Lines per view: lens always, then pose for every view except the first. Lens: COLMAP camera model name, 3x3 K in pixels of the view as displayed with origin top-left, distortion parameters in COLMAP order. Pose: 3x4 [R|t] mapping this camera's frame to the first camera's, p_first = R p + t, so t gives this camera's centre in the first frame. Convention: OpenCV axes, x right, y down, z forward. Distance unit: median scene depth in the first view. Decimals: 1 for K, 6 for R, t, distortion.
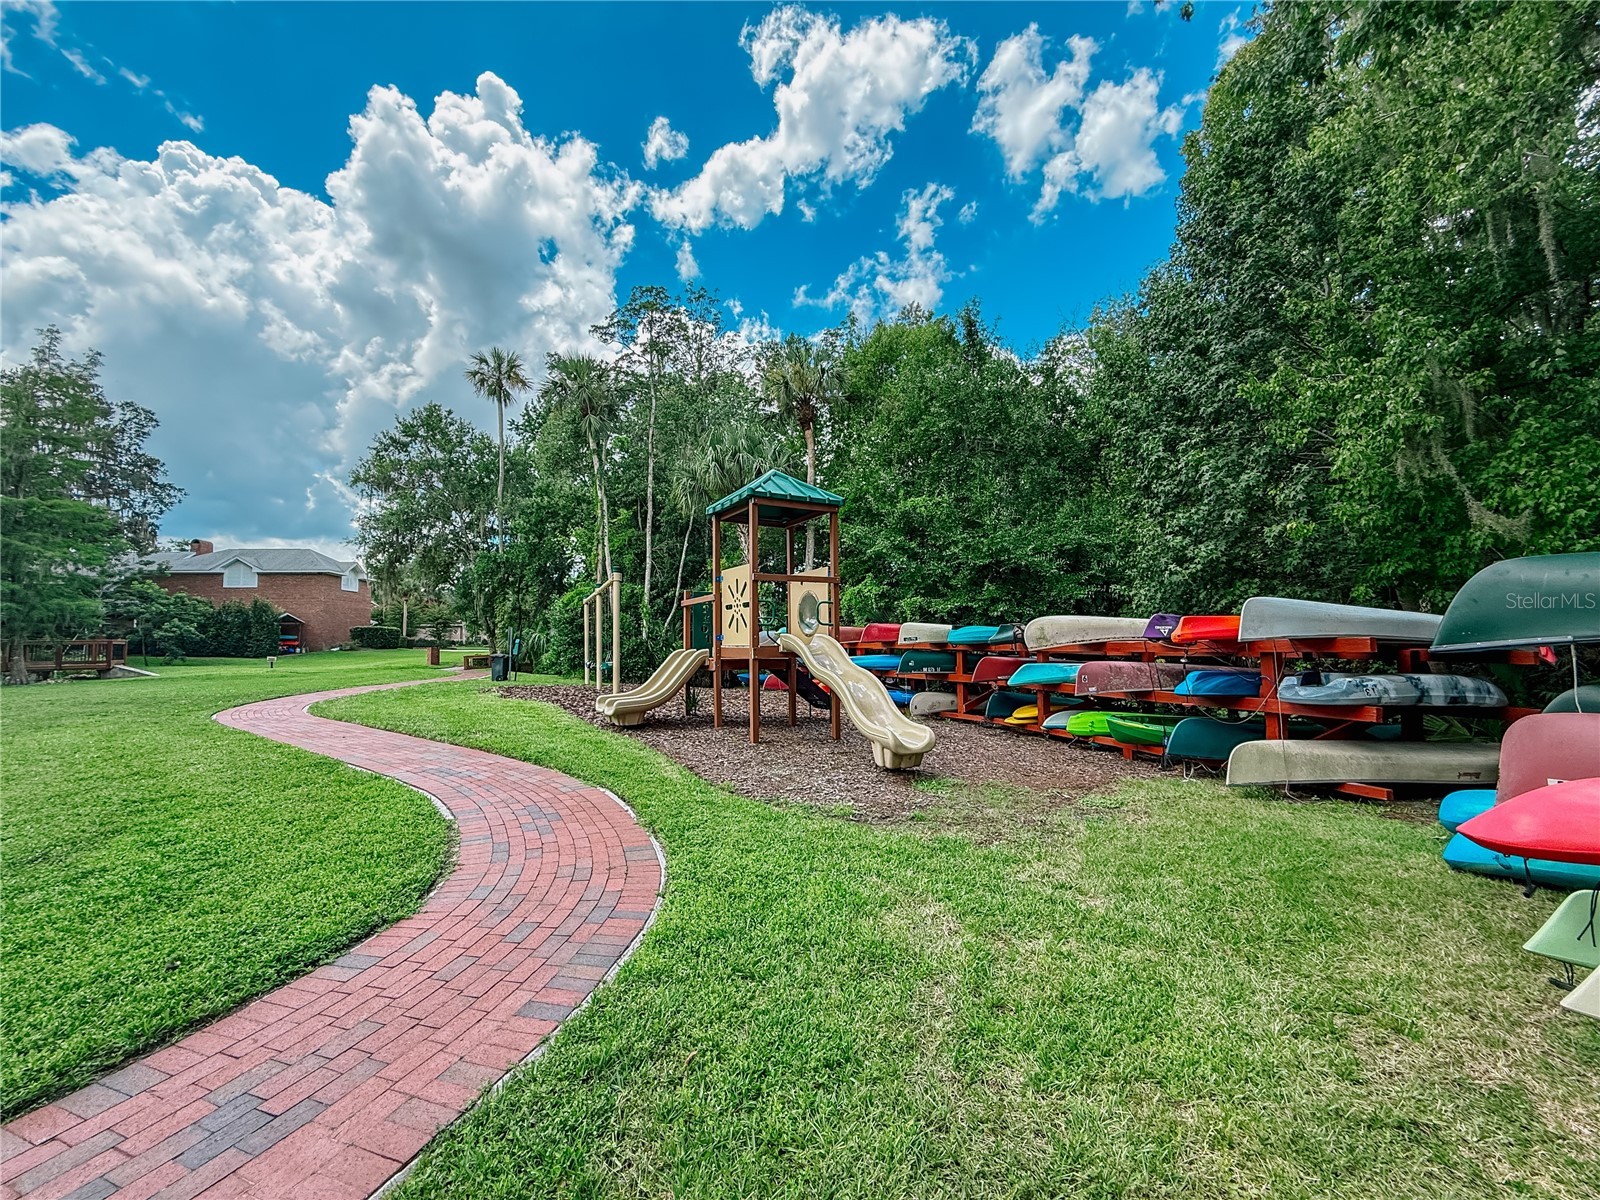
lens RADIAL K [[634.8, 0, 793.9], [0, 634.8, 598.4], [0, 0, 1]] dist [0.002388, -0.000979]
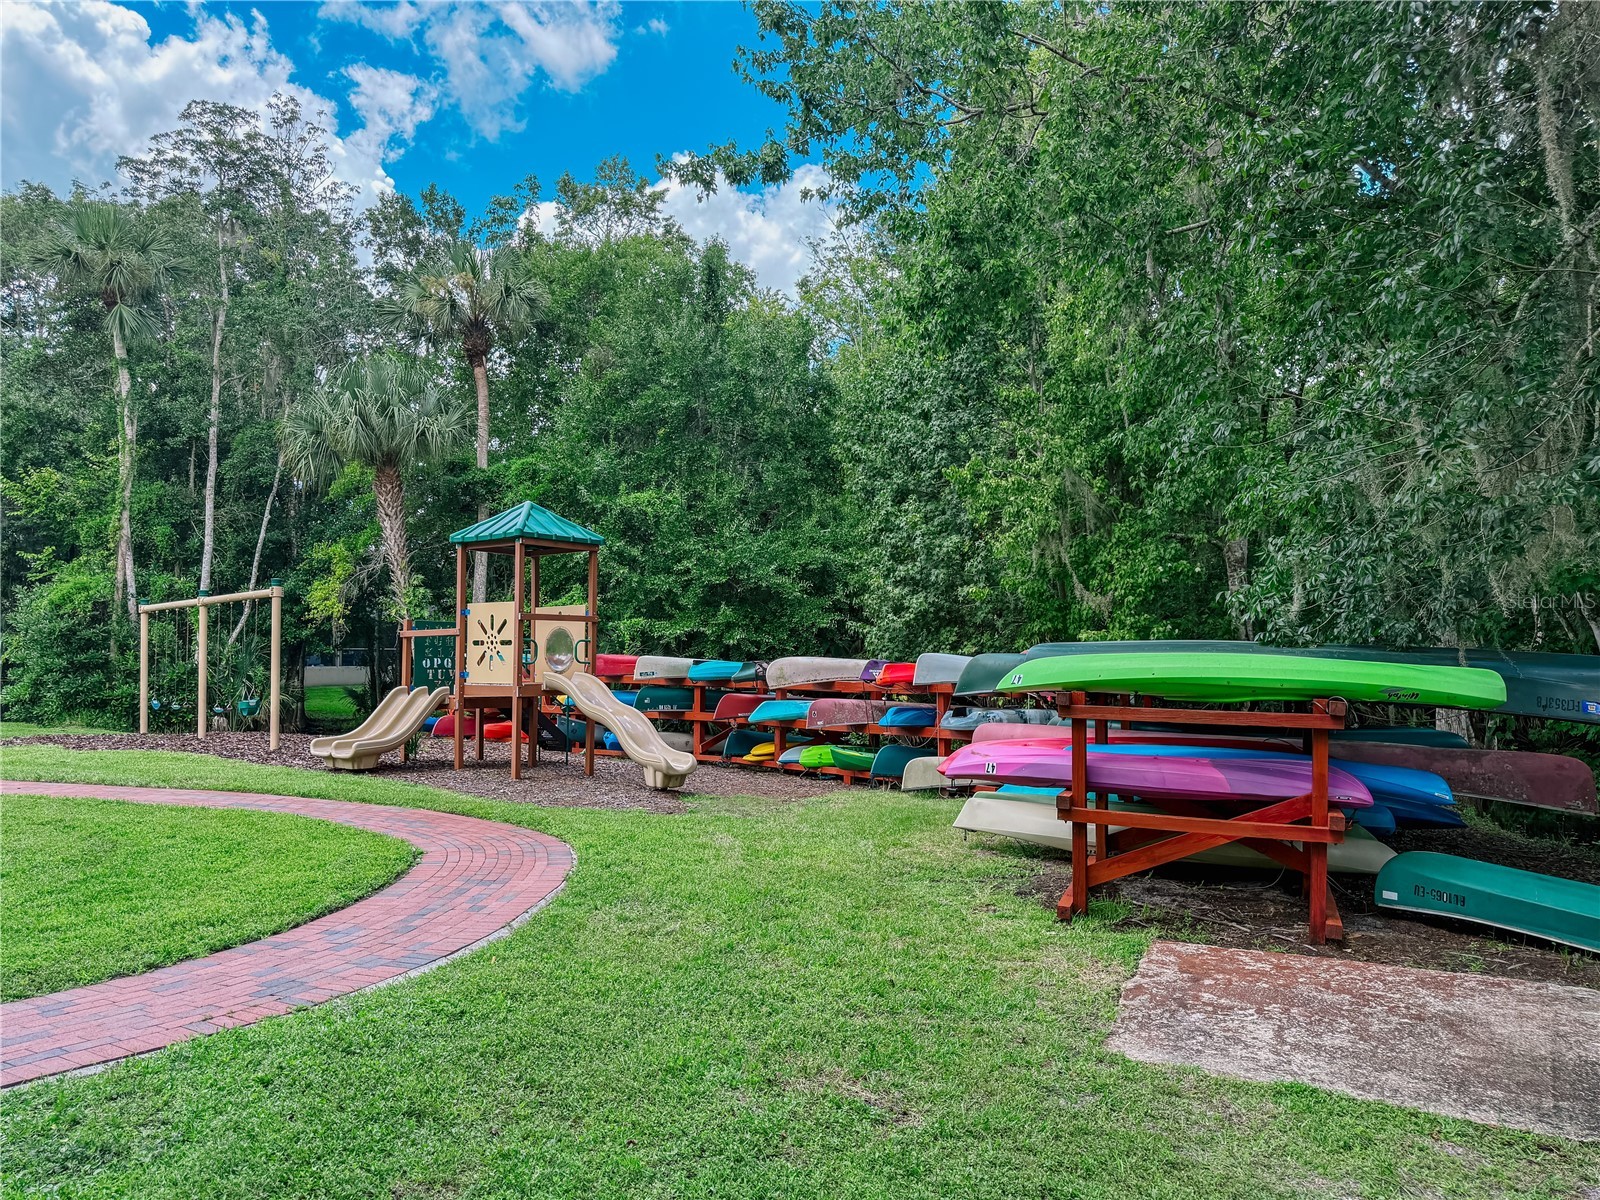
lens RADIAL K [[1140.9, 0, 789.2], [0, 1140.9, 600.8], [0, 0, 1]] dist [0.071026, -0.002640]
pose [[0.928677, 0.032270, 0.369483, -0.301825], [-0.038250, 0.999229, 0.008866, -0.080868], [-0.368912, -0.022366, 0.929195, -0.764915]]
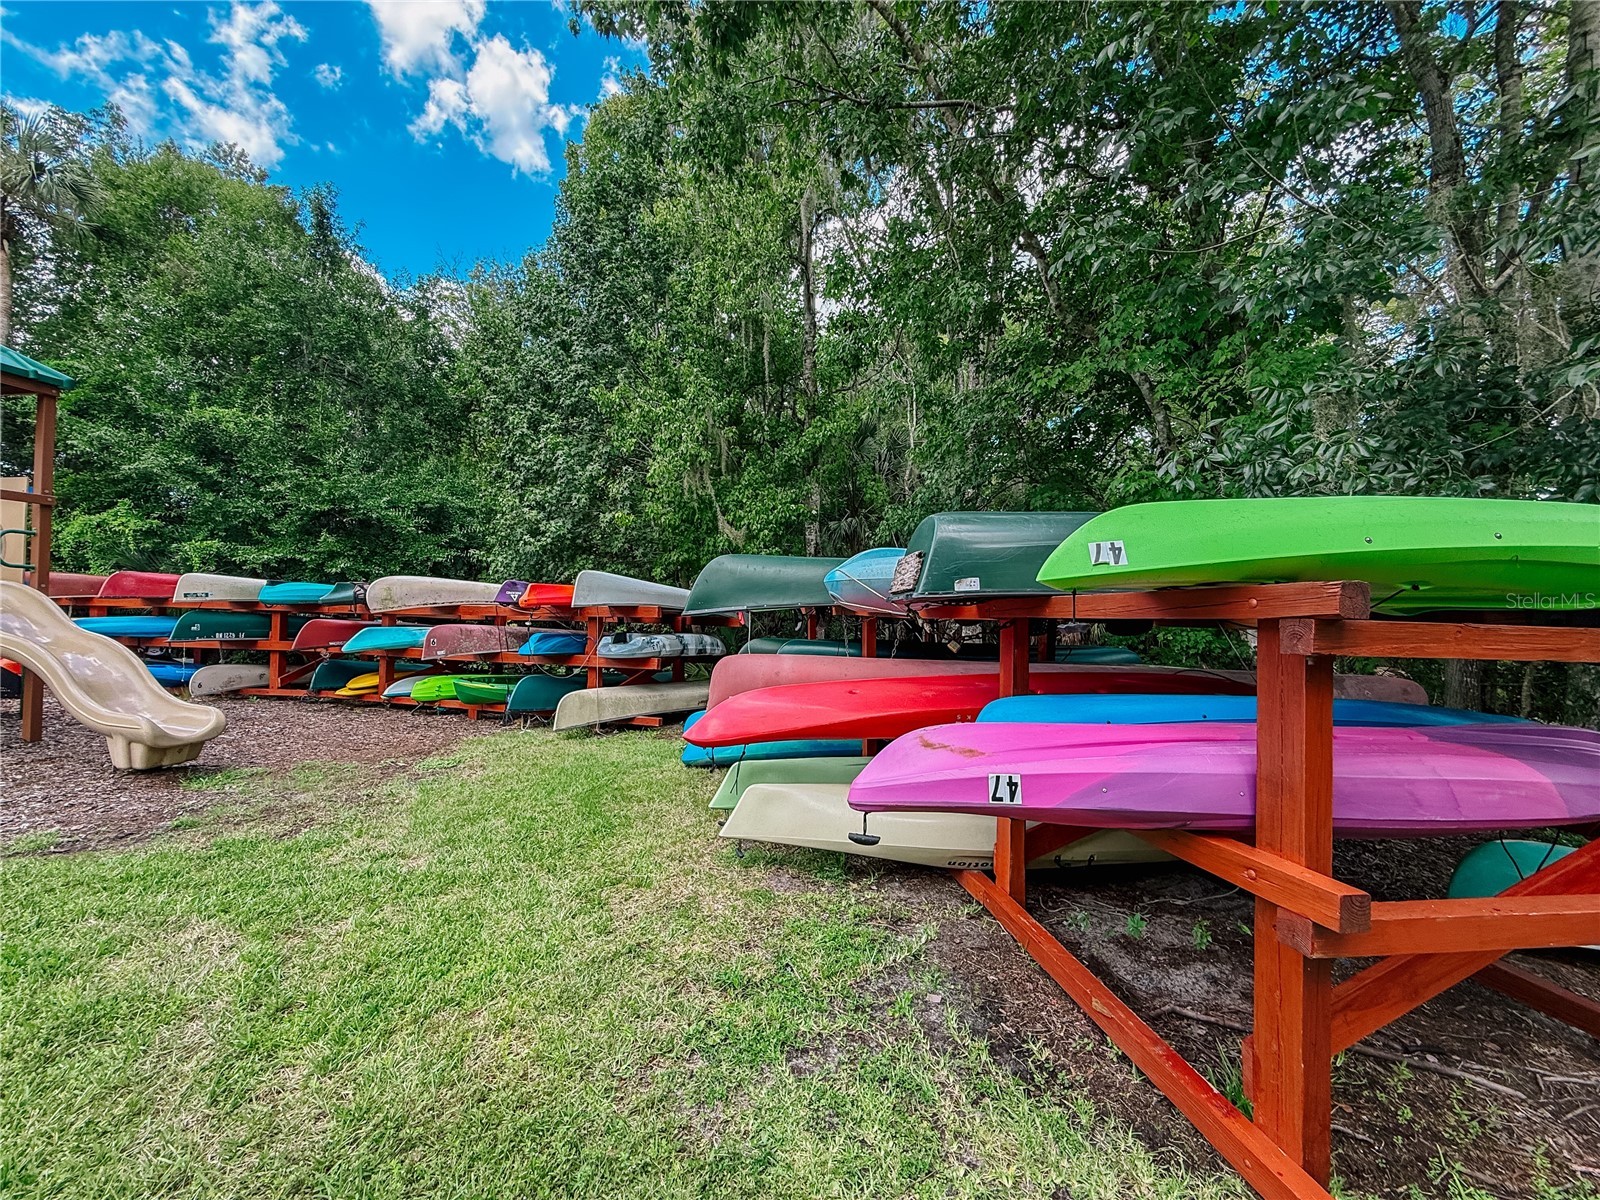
lens RADIAL K [[634.8, 0, 792.5], [0, 634.8, 599.9], [0, 0, 1]] dist [0.002388, -0.000979]
pose [[0.598001, 0.033933, 0.800777, 0.005194], [-0.078601, 0.996770, 0.016459, 0.002427], [-0.797632, -0.072784, 0.598736, -0.012882]]
